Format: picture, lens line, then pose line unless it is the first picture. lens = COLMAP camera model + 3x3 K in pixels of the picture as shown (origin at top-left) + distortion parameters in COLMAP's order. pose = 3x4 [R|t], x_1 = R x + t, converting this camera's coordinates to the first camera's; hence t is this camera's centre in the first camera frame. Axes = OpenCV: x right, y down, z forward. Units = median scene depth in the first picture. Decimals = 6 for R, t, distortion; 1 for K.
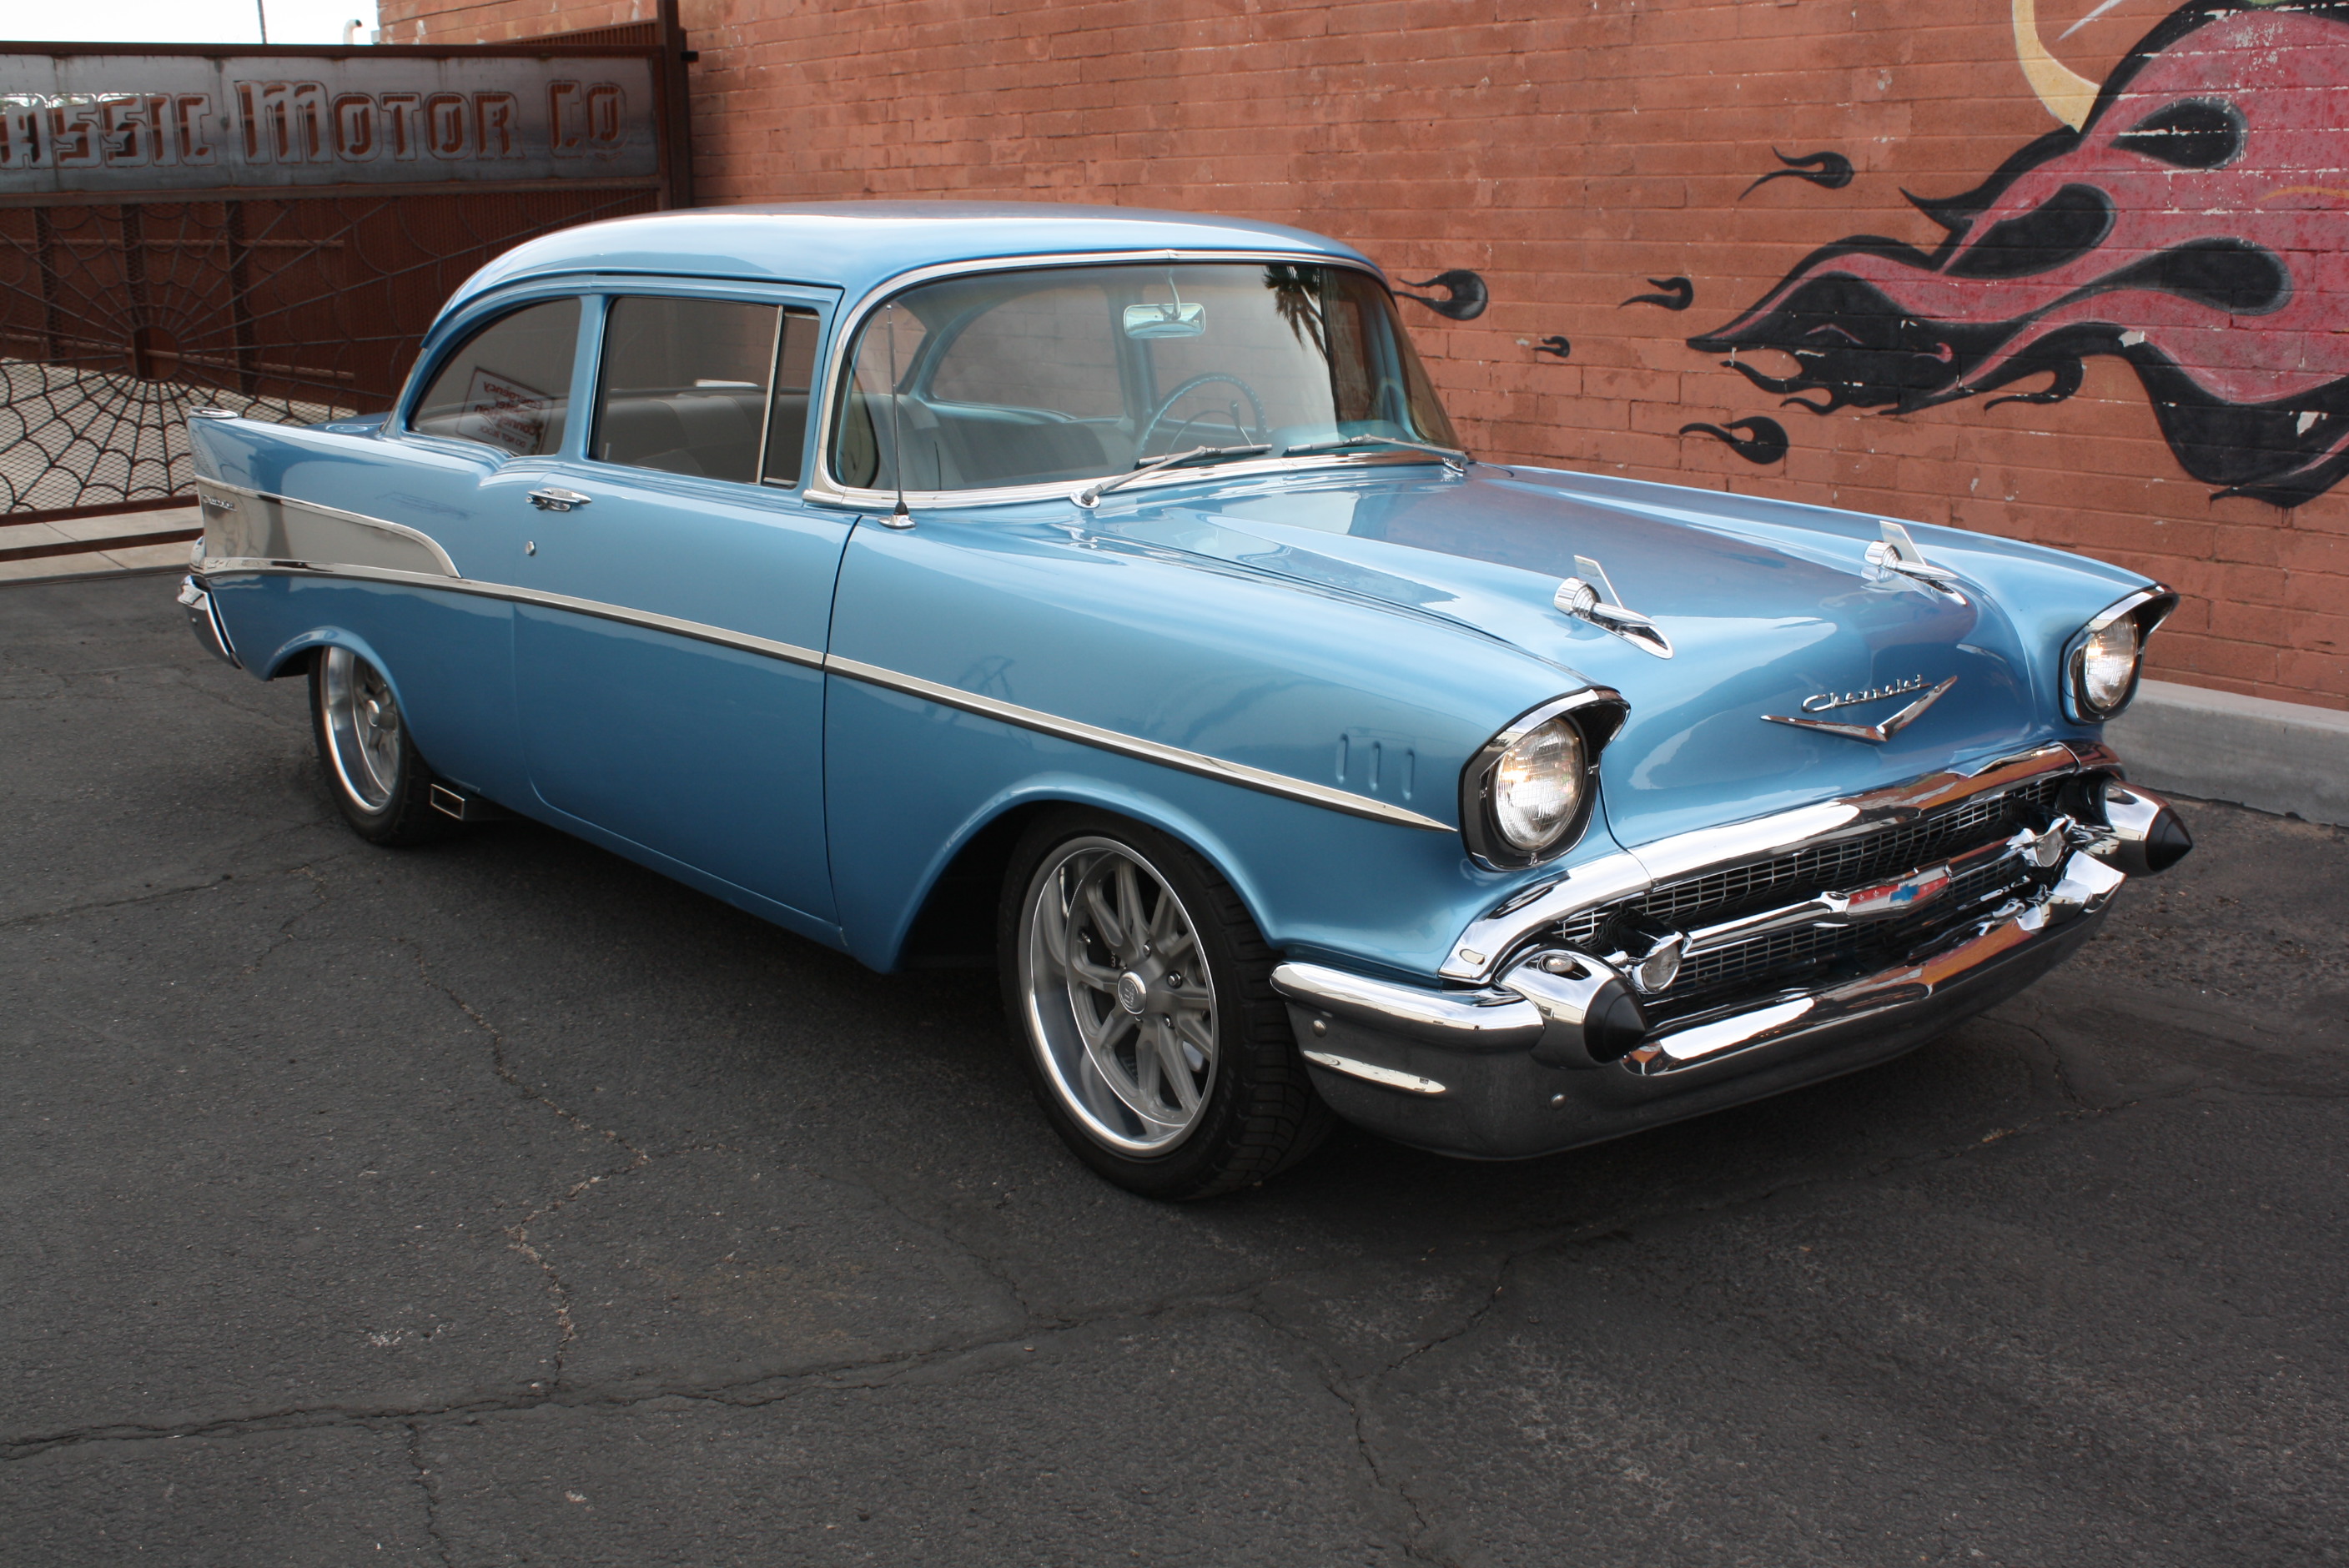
lens RADIAL K [[2435.3, 0, 1213.7], [0, 2435.3, 785.4], [0, 0, 1]] dist [-0.135893, 0.150897]
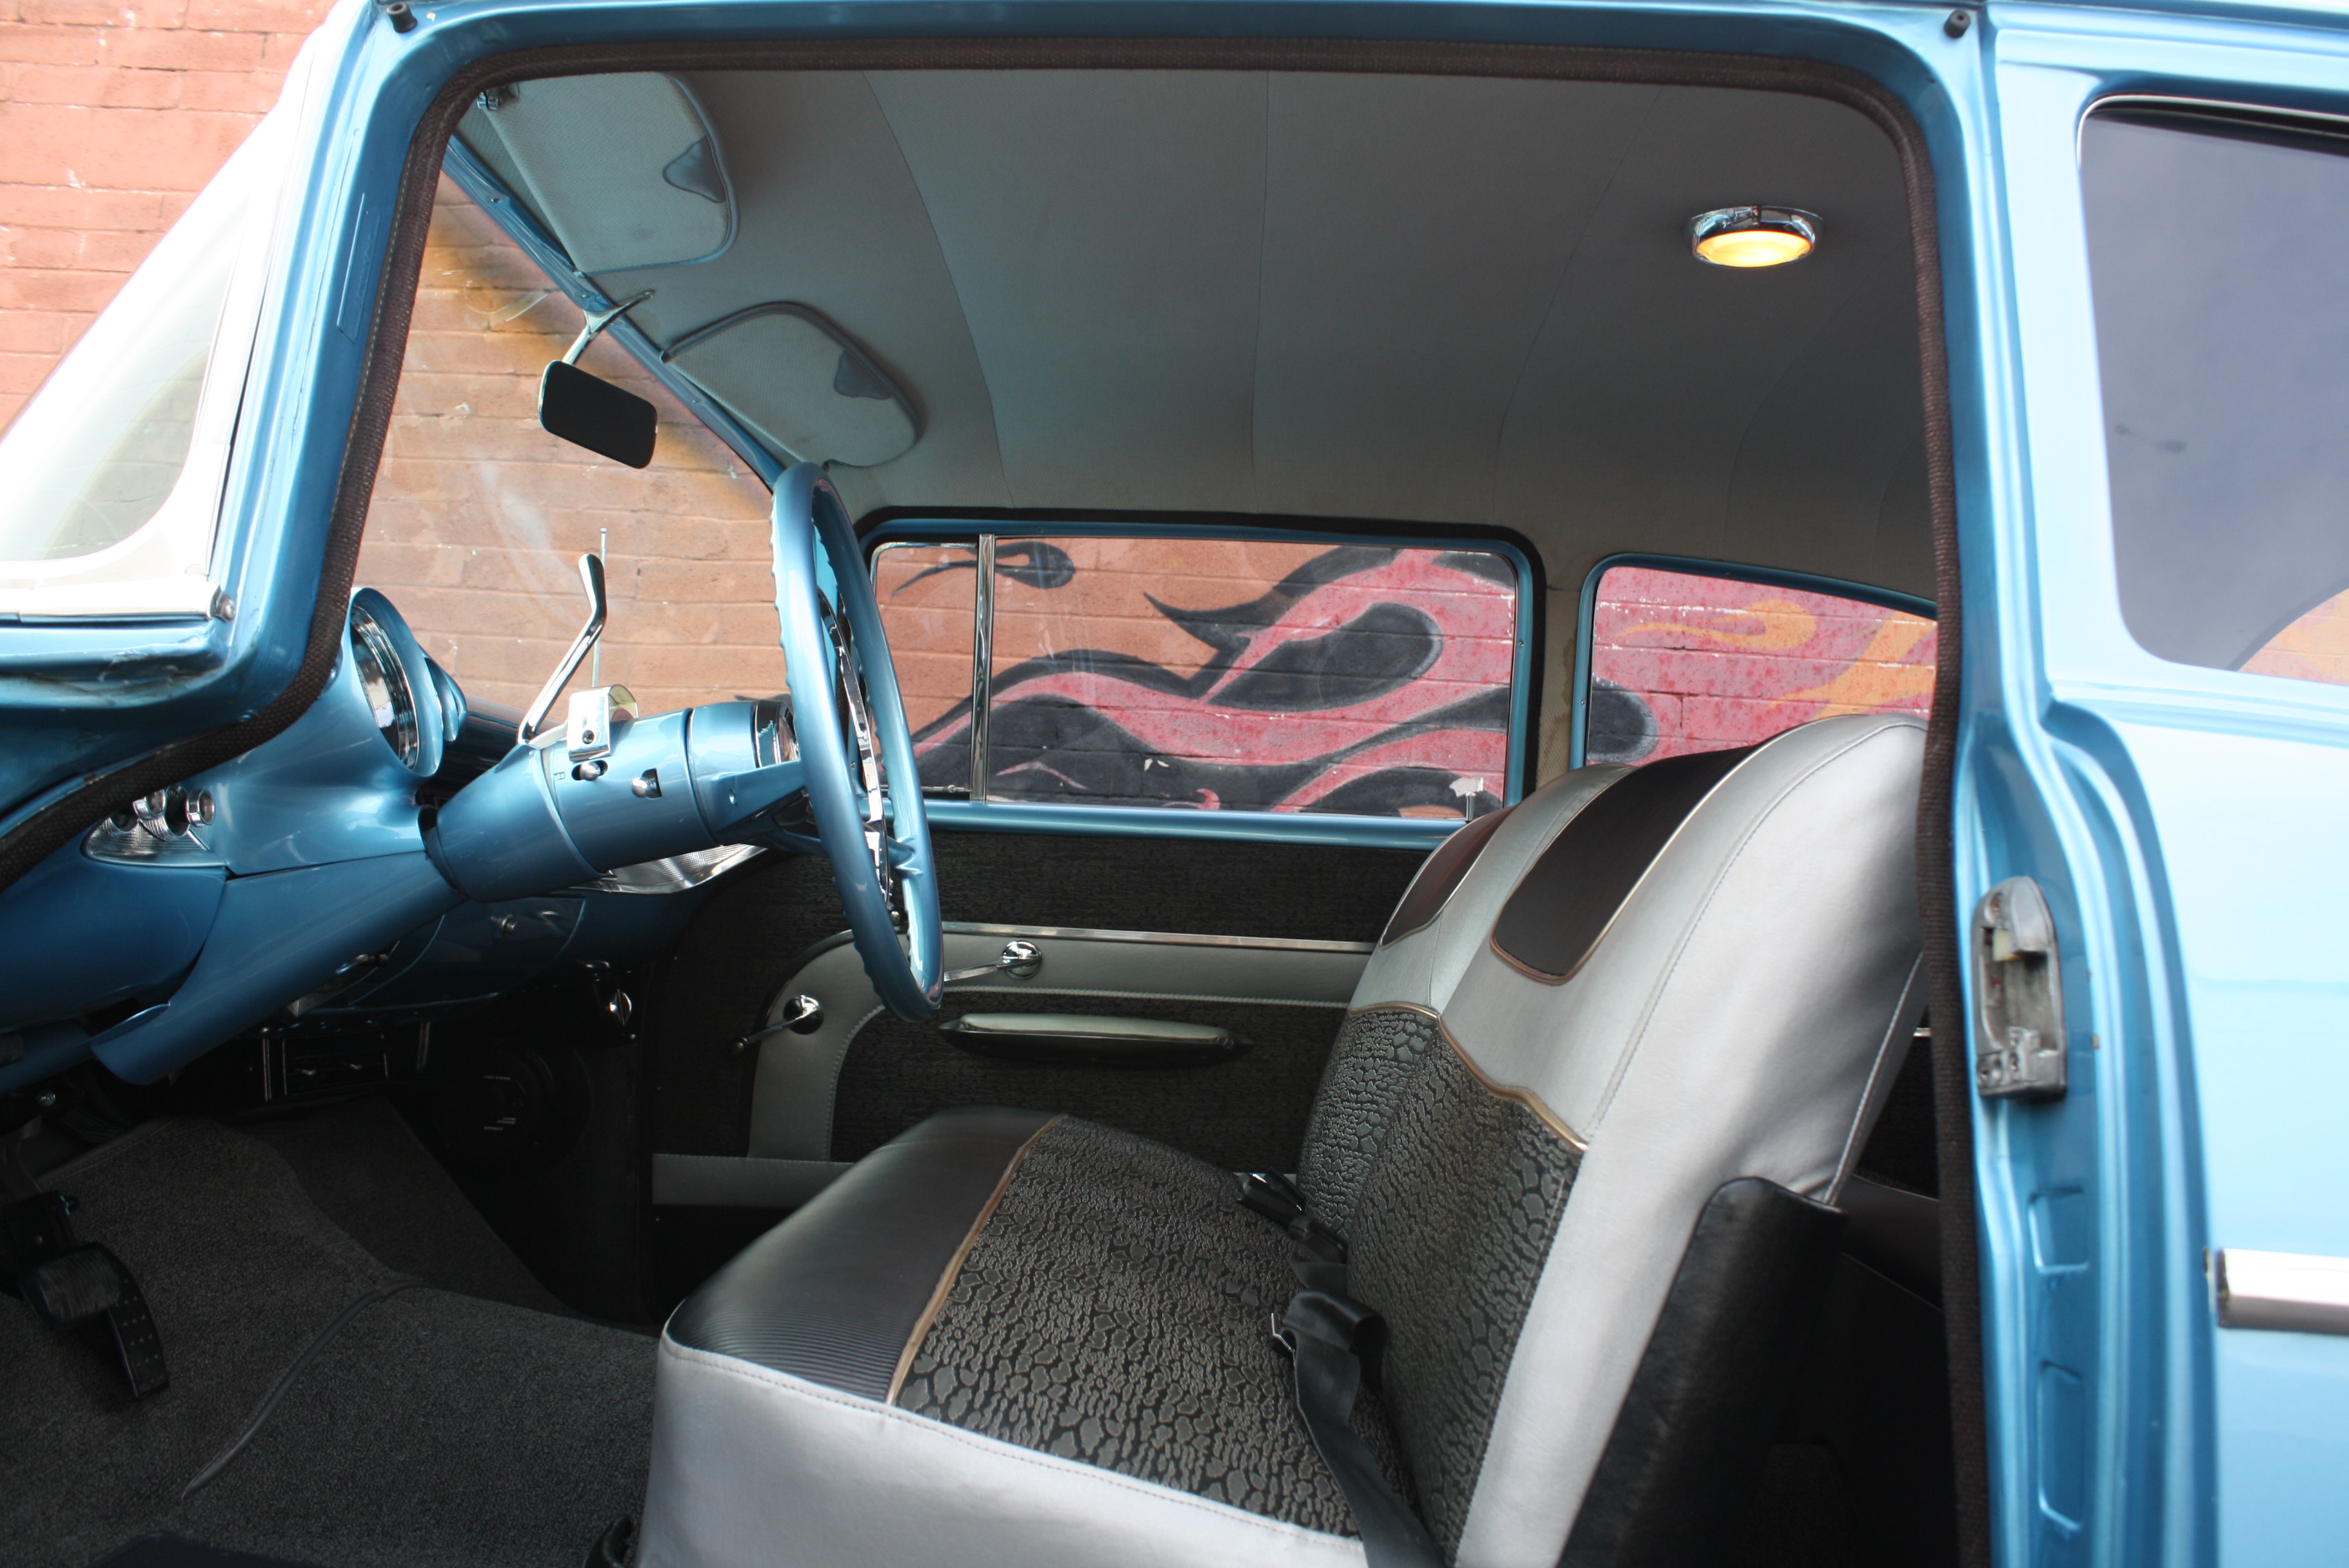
lens RADIAL K [[1999.6, 0, 1197.5], [0, 1999.6, 772.1], [0, 0, 1]] dist [-0.171341, 0.148808]
pose [[0.643571, 0.088823, 0.760215, -0.190071], [0.118787, 0.969617, -0.213850, -0.047933], [-0.756113, 0.227932, 0.613466, 0.575835]]
